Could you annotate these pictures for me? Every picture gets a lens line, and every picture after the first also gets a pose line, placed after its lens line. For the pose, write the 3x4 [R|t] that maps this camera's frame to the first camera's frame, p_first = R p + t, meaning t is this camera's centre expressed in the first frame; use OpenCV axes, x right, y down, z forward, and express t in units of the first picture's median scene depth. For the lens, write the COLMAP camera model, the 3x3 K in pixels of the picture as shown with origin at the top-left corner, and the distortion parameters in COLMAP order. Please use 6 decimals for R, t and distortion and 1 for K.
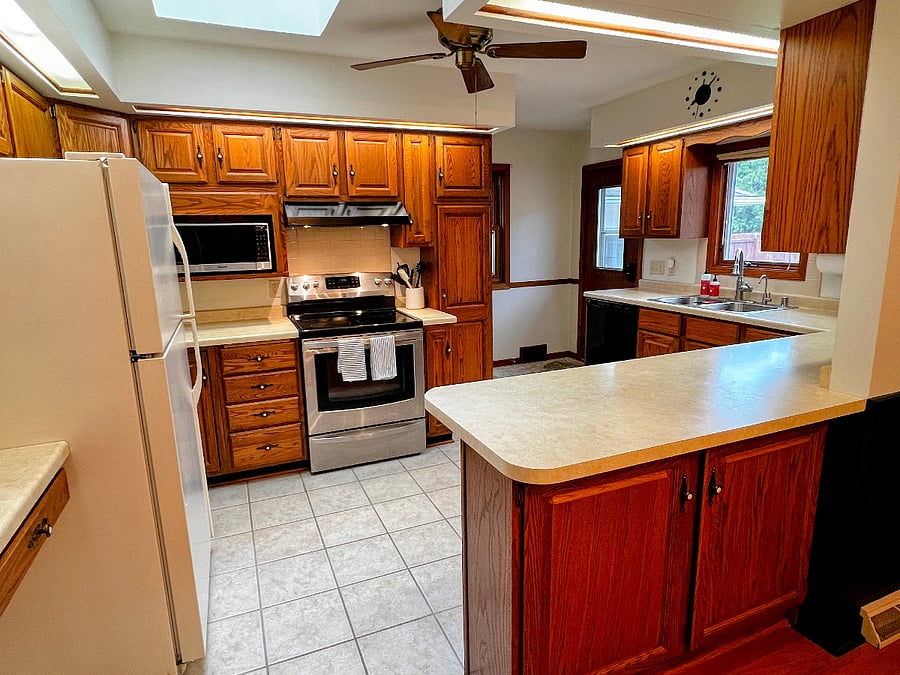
lens RADIAL K [[526.5, 0, 451.0], [0, 526.5, 341.9], [0, 0, 1]] dist [-0.007901, -0.002293]
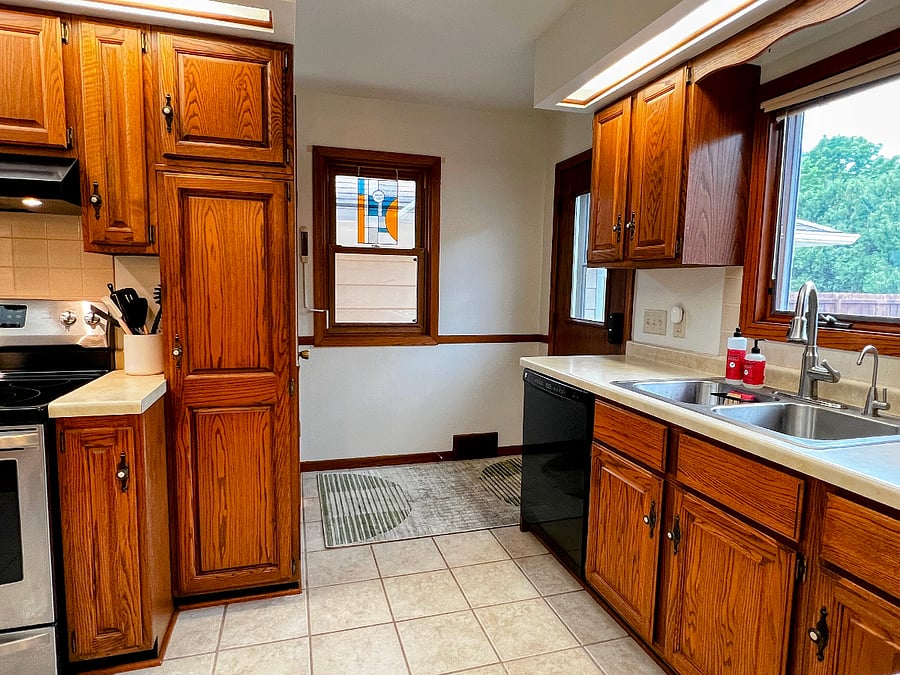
lens RADIAL K [[529.4, 0, 452.5], [0, 529.4, 337.2], [0, 0, 1]] dist [-0.008078, 0.001564]
pose [[0.993118, 0.053244, -0.104312, 0.276101], [-0.063753, 0.992927, -0.100158, -0.063559], [0.098241, 0.106119, 0.989489, 0.491471]]
